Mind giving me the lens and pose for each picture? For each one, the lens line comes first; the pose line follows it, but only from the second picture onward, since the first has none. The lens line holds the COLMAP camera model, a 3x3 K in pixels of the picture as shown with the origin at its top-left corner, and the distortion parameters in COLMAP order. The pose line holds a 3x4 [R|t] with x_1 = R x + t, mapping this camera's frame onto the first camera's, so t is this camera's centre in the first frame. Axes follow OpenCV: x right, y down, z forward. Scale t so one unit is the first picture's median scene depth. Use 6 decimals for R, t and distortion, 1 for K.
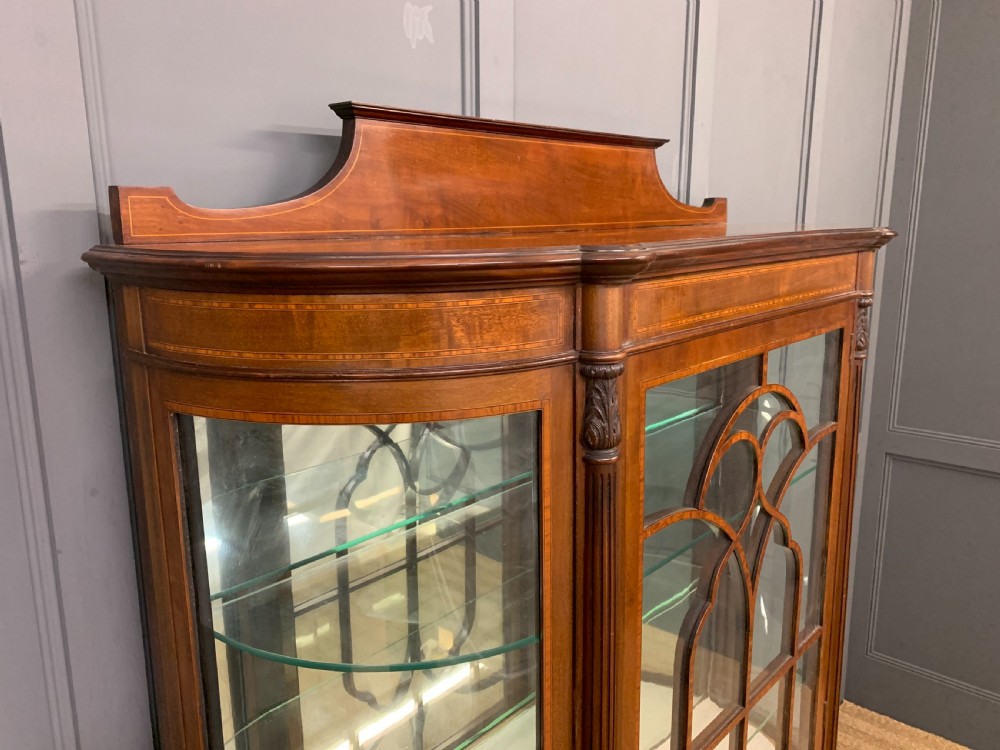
lens RADIAL K [[779.5, 0, 495.4], [0, 779.5, 373.8], [0, 0, 1]] dist [0.012961, -0.001654]
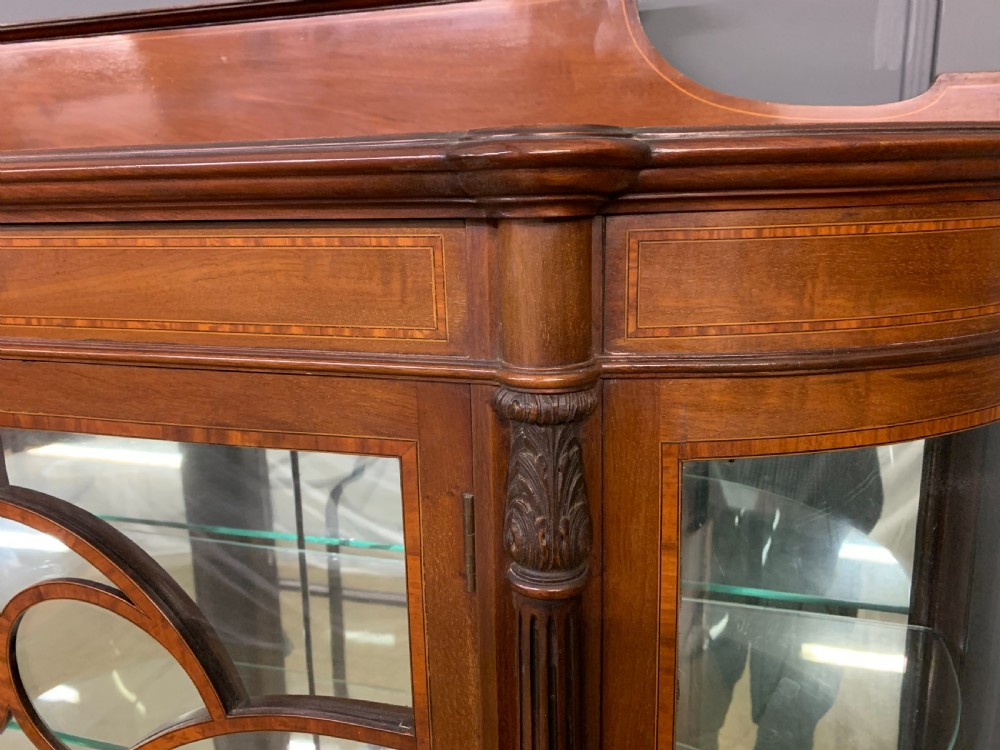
lens RADIAL K [[779.5, 0, 495.4], [0, 779.5, 373.8], [0, 0, 1]] dist [0.012961, -0.001654]
pose [[0.440025, 0.201480, -0.875091, 0.932683], [-0.163224, 0.976216, 0.142689, -0.184561], [0.883027, 0.080050, 0.462446, 1.133803]]
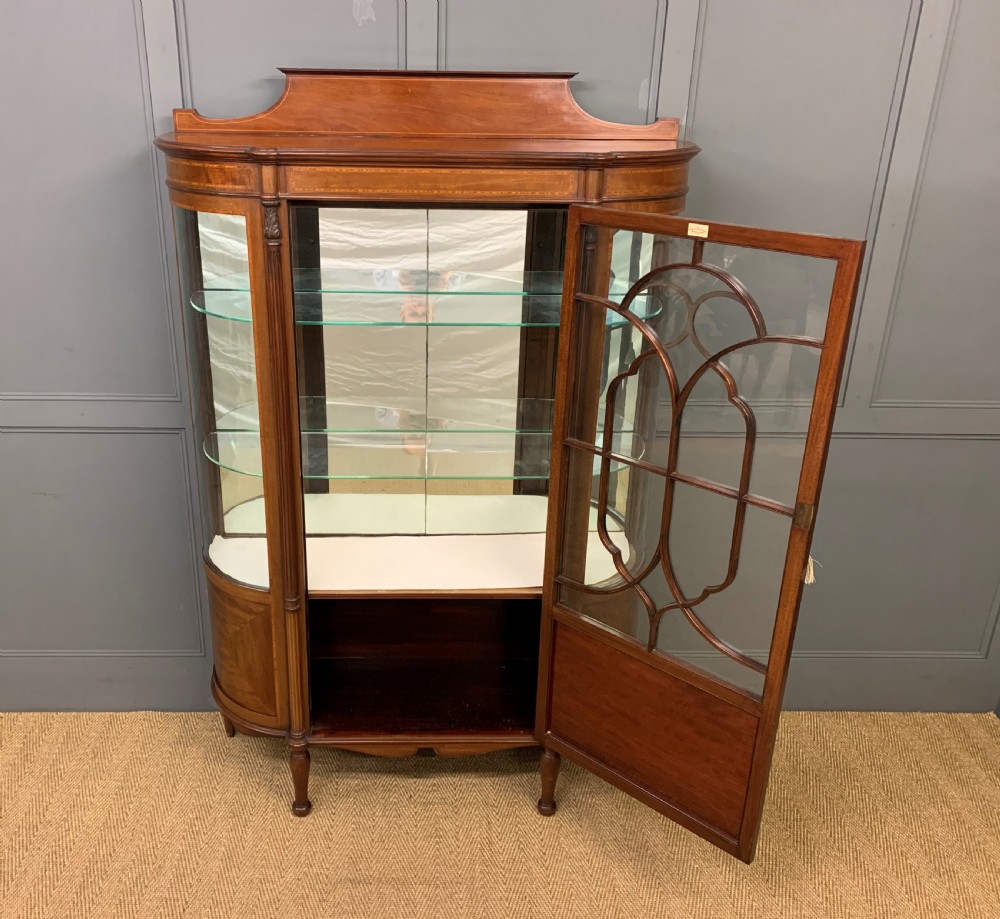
lens RADIAL K [[926.8, 0, 441.7], [0, 926.8, 457.2], [0, 0, 1]] dist [0.129274, -0.355172]
pose [[0.697784, 0.293853, -0.653260, 1.986244], [-0.167508, 0.953634, 0.250045, -0.052746], [0.696448, -0.065051, 0.714653, -0.531885]]
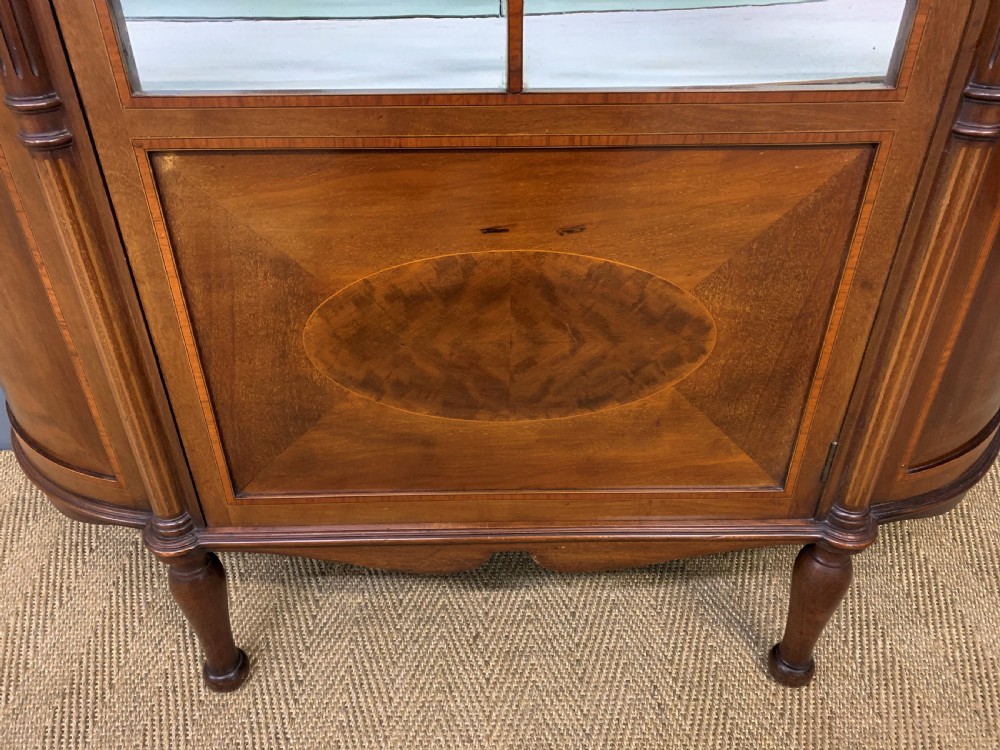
lens RADIAL K [[768.8, 0, 496.4], [0, 768.8, 370.7], [0, 0, 1]] dist [0.050528, -0.050213]
pose [[0.690637, 0.410726, -0.595252, 0.826064], [-0.148666, 0.886130, 0.438943, 0.899763], [0.707756, -0.214656, 0.673055, 0.798190]]
